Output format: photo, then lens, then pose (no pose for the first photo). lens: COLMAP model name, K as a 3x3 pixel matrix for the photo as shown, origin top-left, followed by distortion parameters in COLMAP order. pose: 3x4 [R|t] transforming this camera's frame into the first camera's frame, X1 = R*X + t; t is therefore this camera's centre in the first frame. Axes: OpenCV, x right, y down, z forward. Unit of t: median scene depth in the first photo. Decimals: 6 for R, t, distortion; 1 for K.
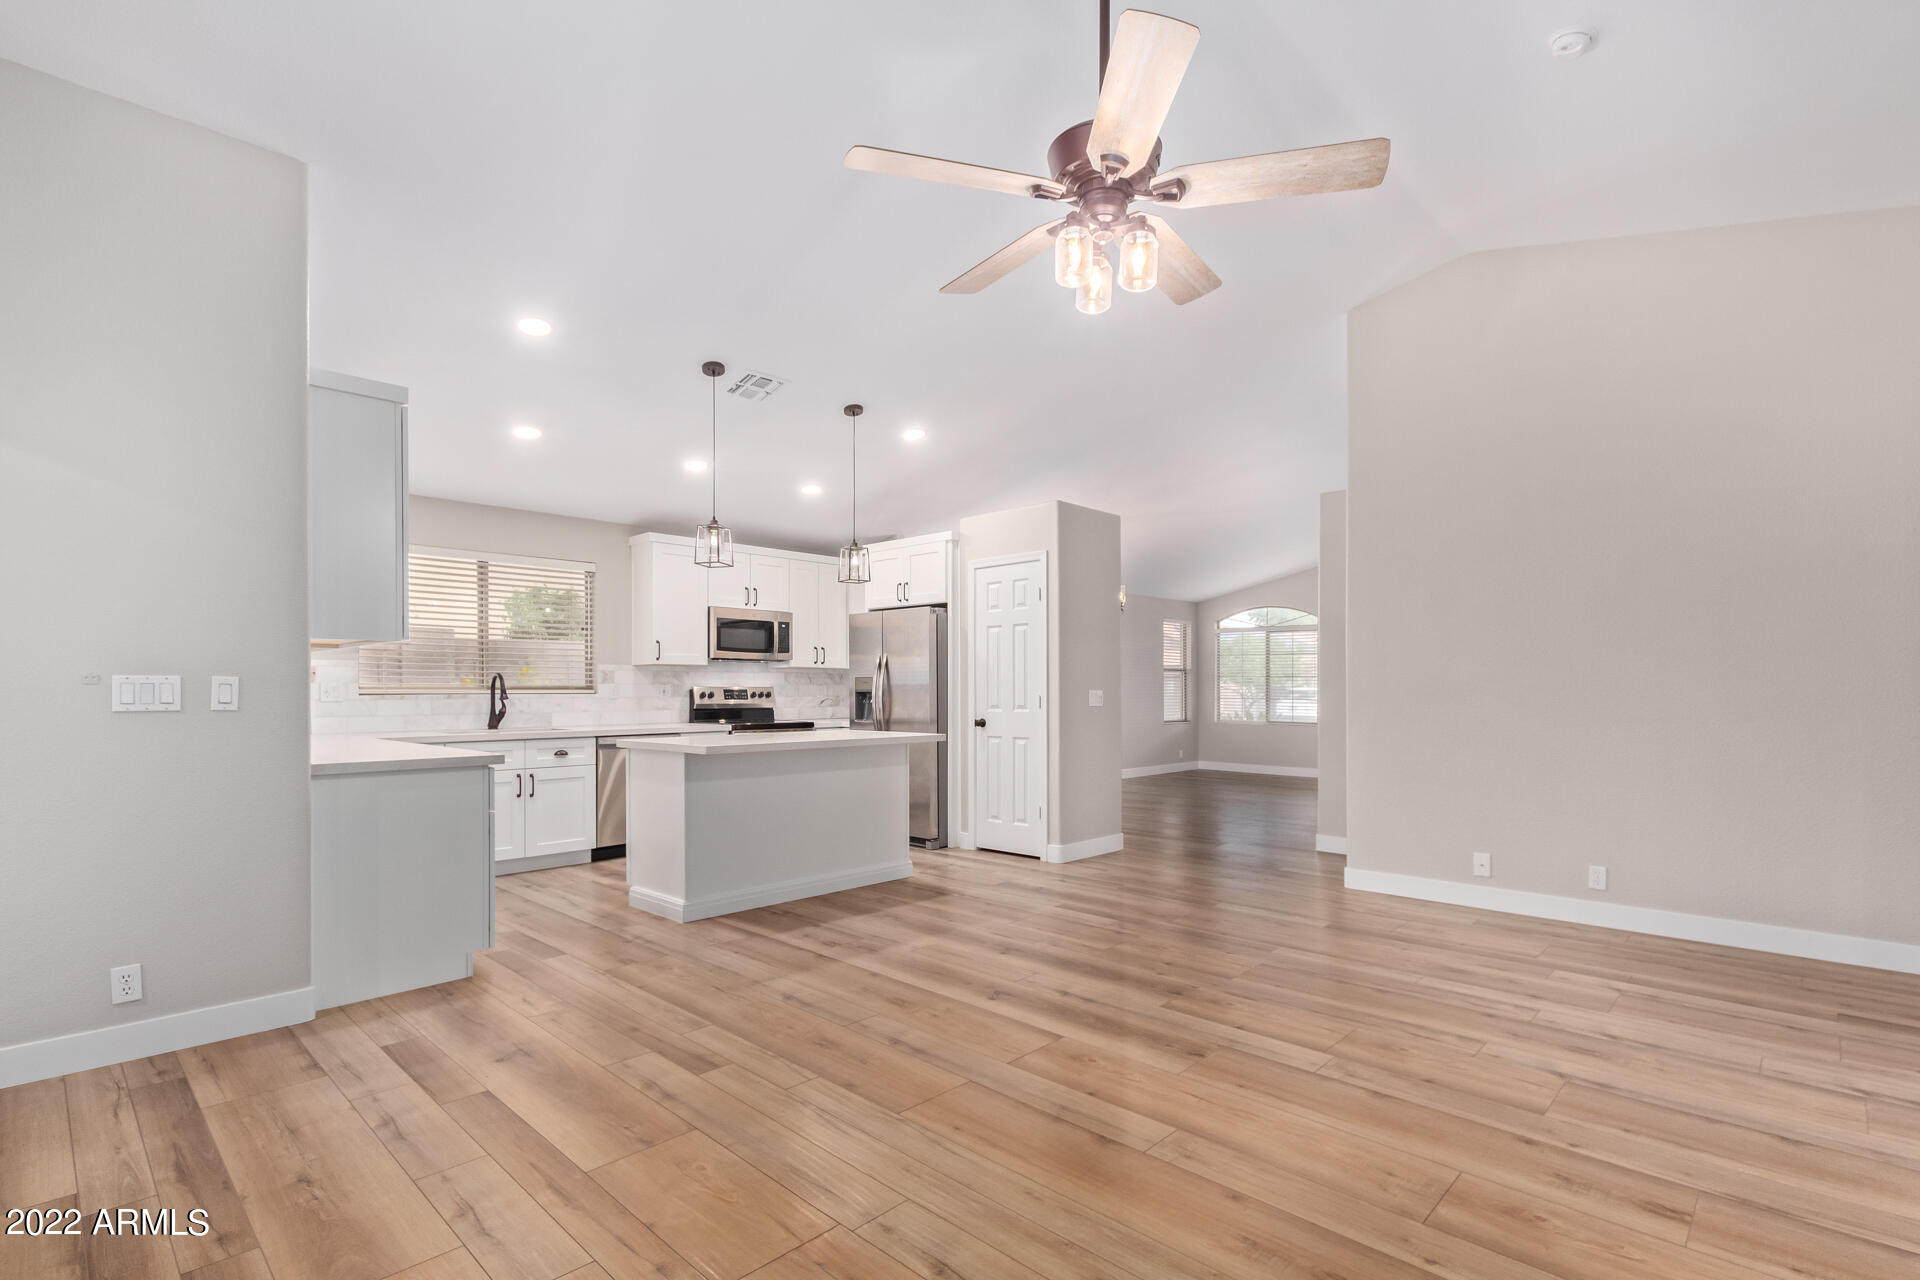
lens RADIAL K [[941.7, 0, 965.4], [0, 941.7, 684.2], [0, 0, 1]] dist [0.000187, -0.000094]
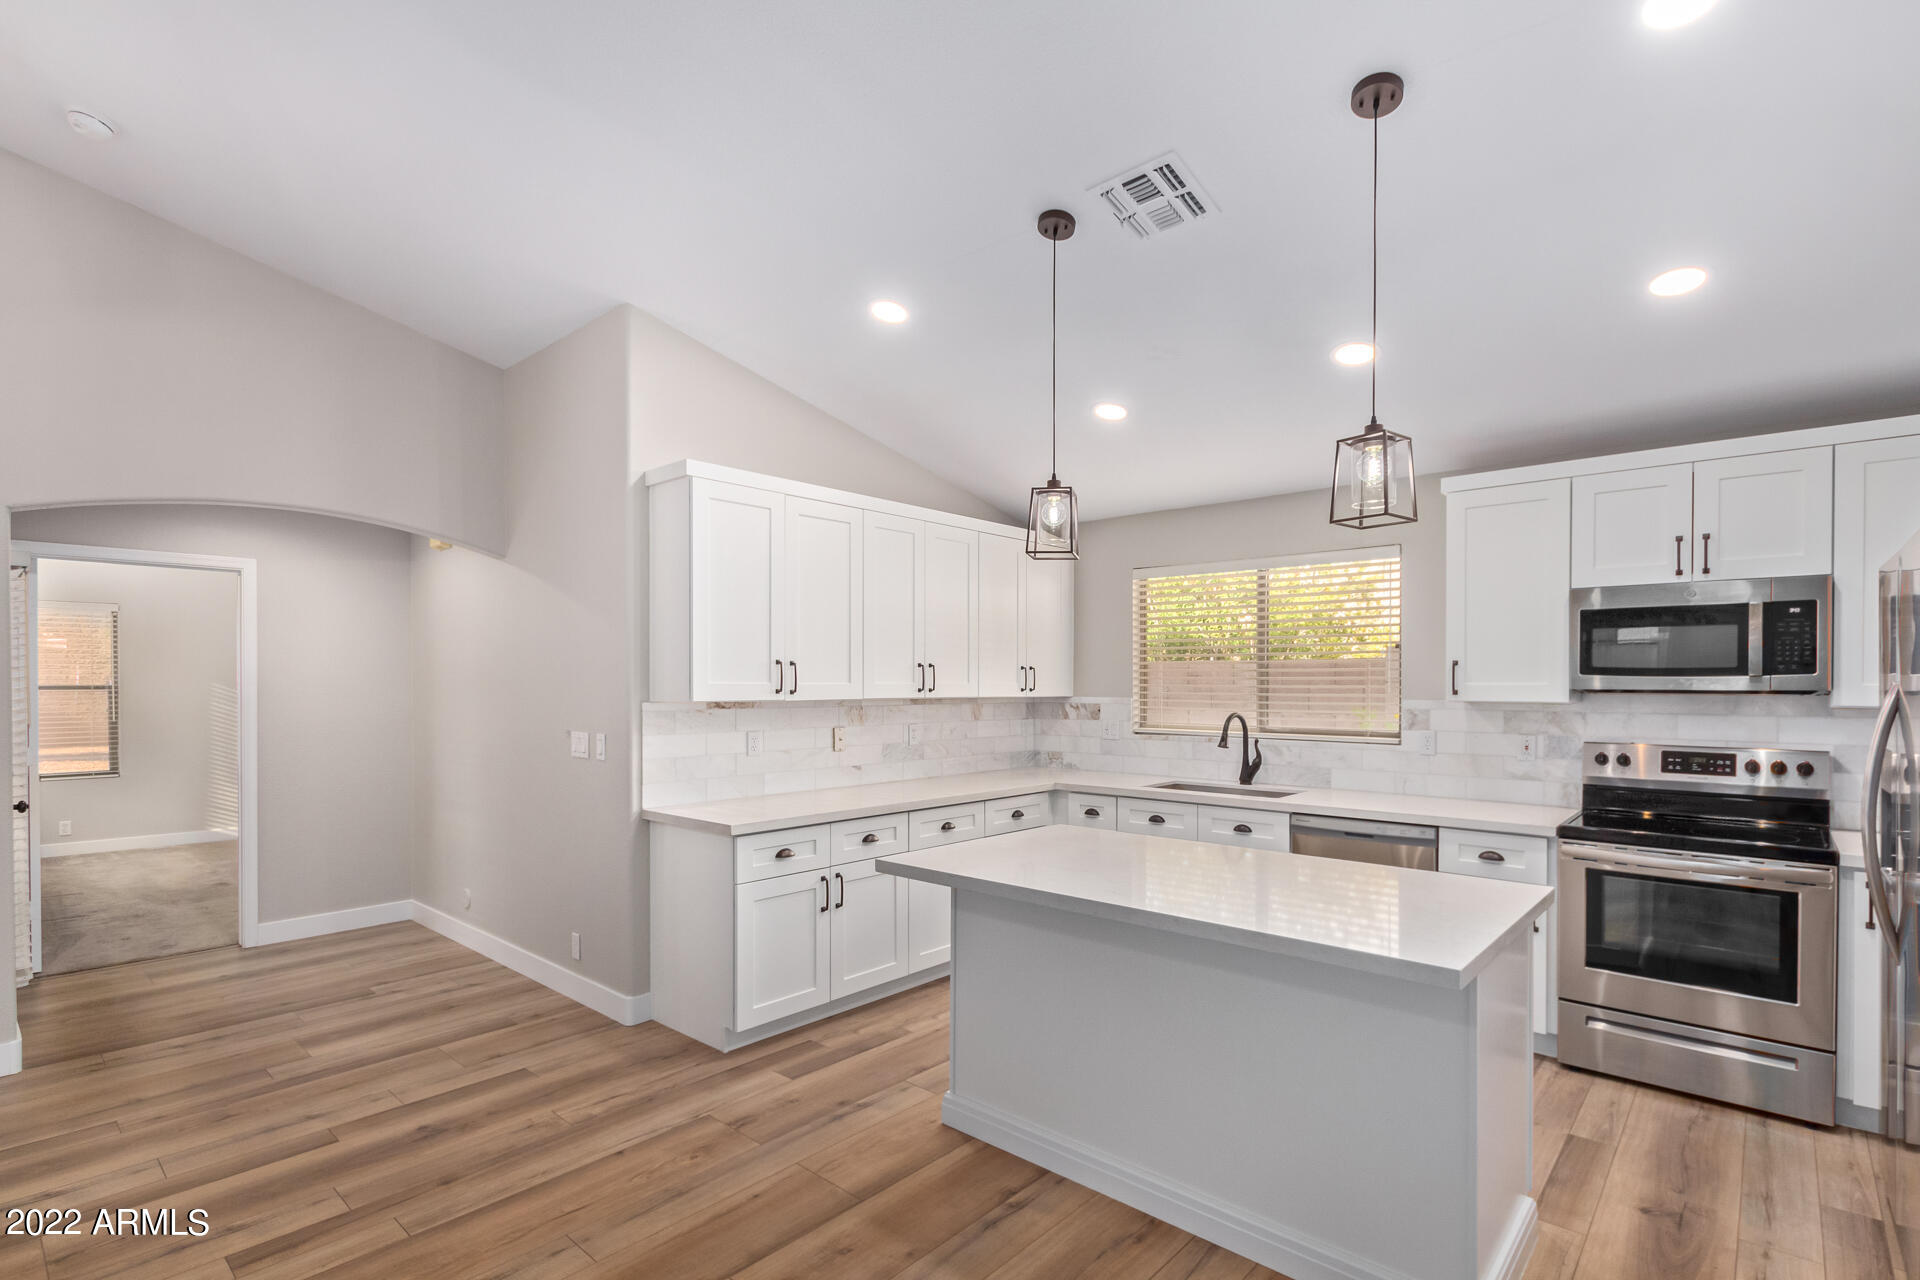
lens RADIAL K [[901.4, 0, 958.1], [0, 901.4, 688.9], [0, 0, 1]] dist [0.009597, 0.000049]
pose [[0.033184, 0.005130, -0.999436, 0.409743], [0.006560, 0.999964, 0.005351, -0.063488], [0.999428, -0.006734, 0.033149, 1.256197]]
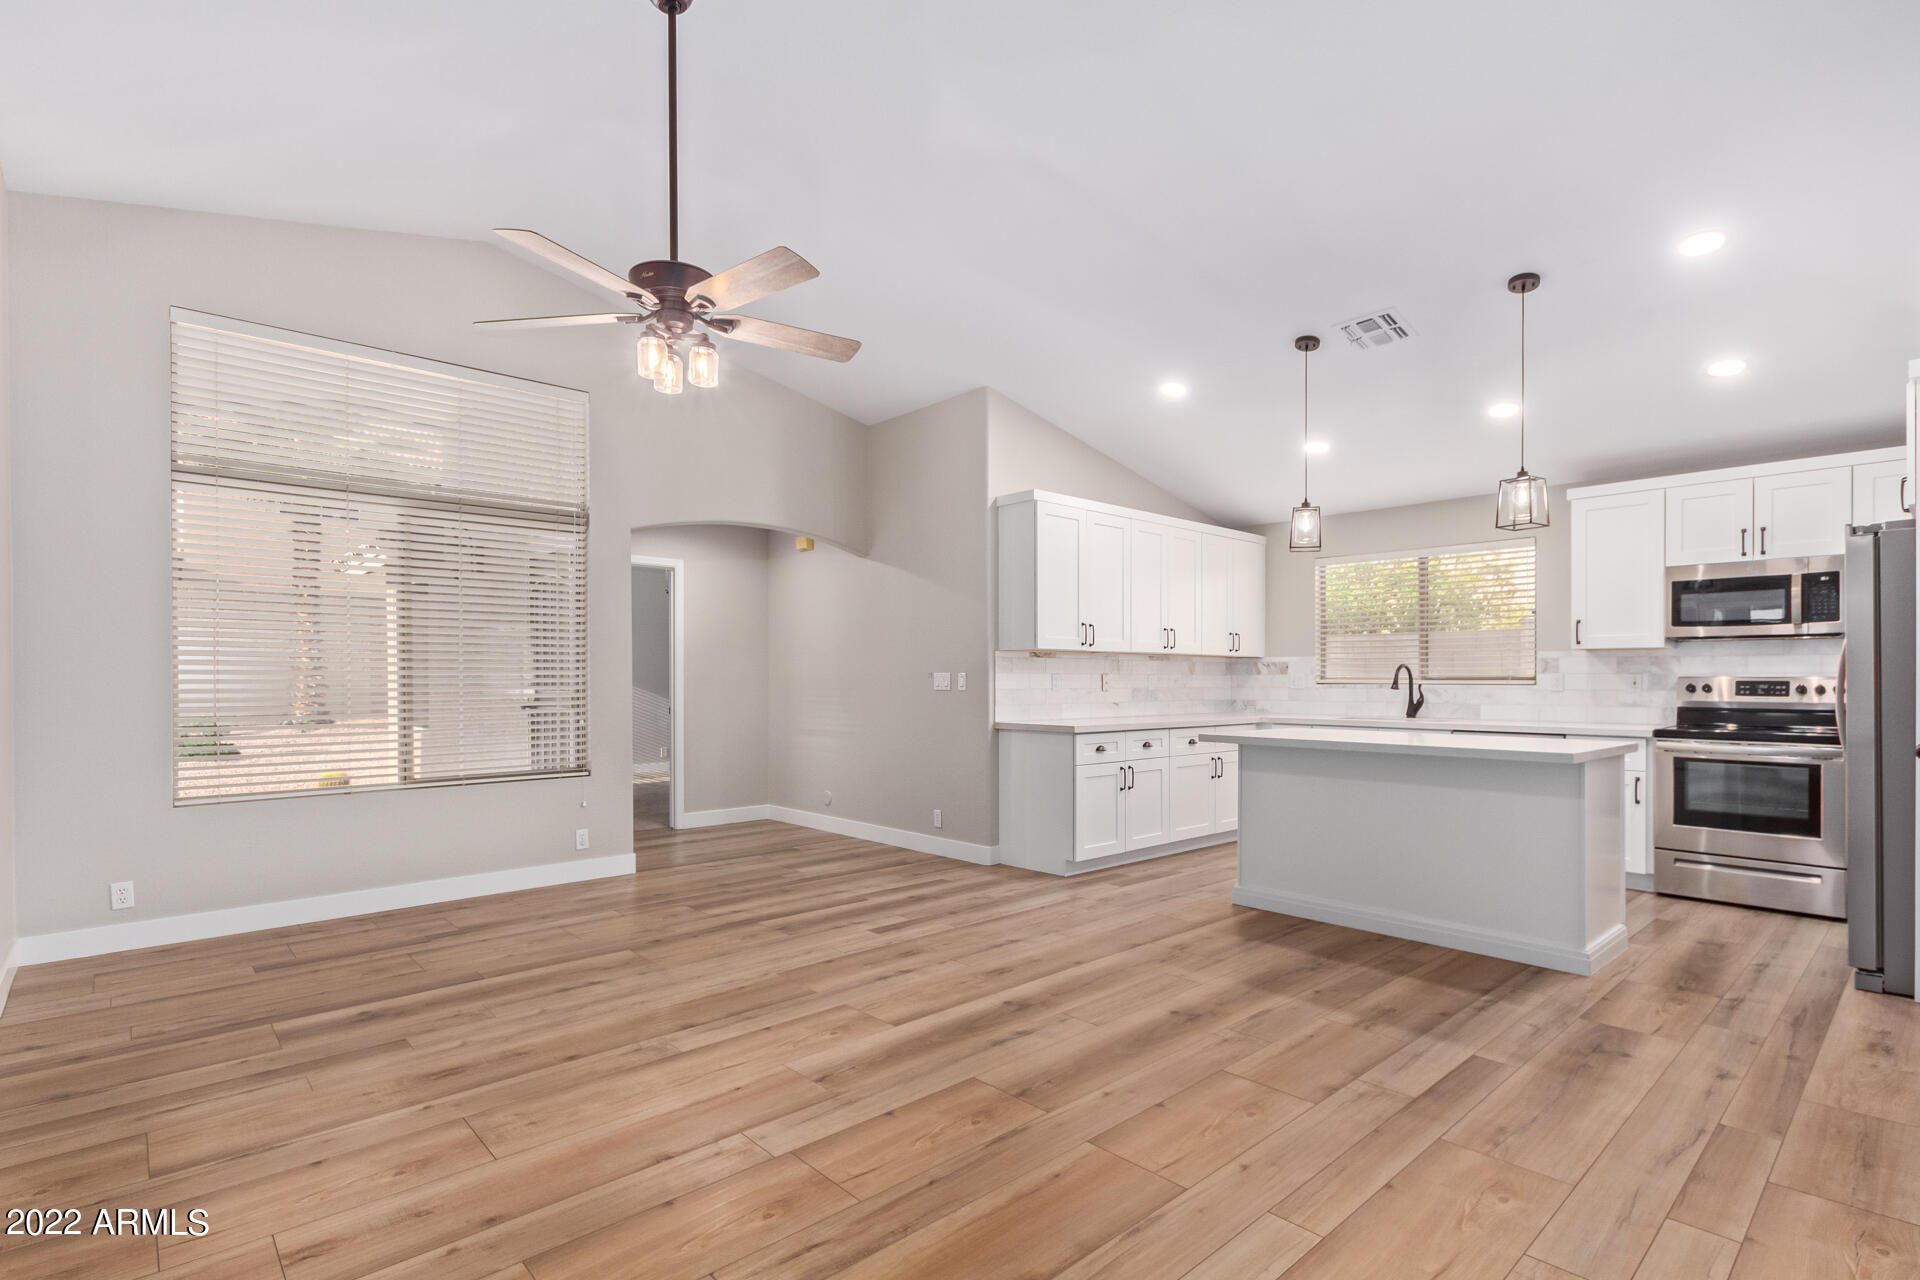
lens RADIAL K [[891.6, 0, 953.4], [0, 891.6, 674.4], [0, 0, 1]] dist [0.007617, 0.000255]
pose [[-0.082650, -0.004351, -0.996569, 0.903290], [0.004889, 0.999977, -0.004772, 0.002928], [0.996567, -0.005266, -0.082627, 0.981113]]
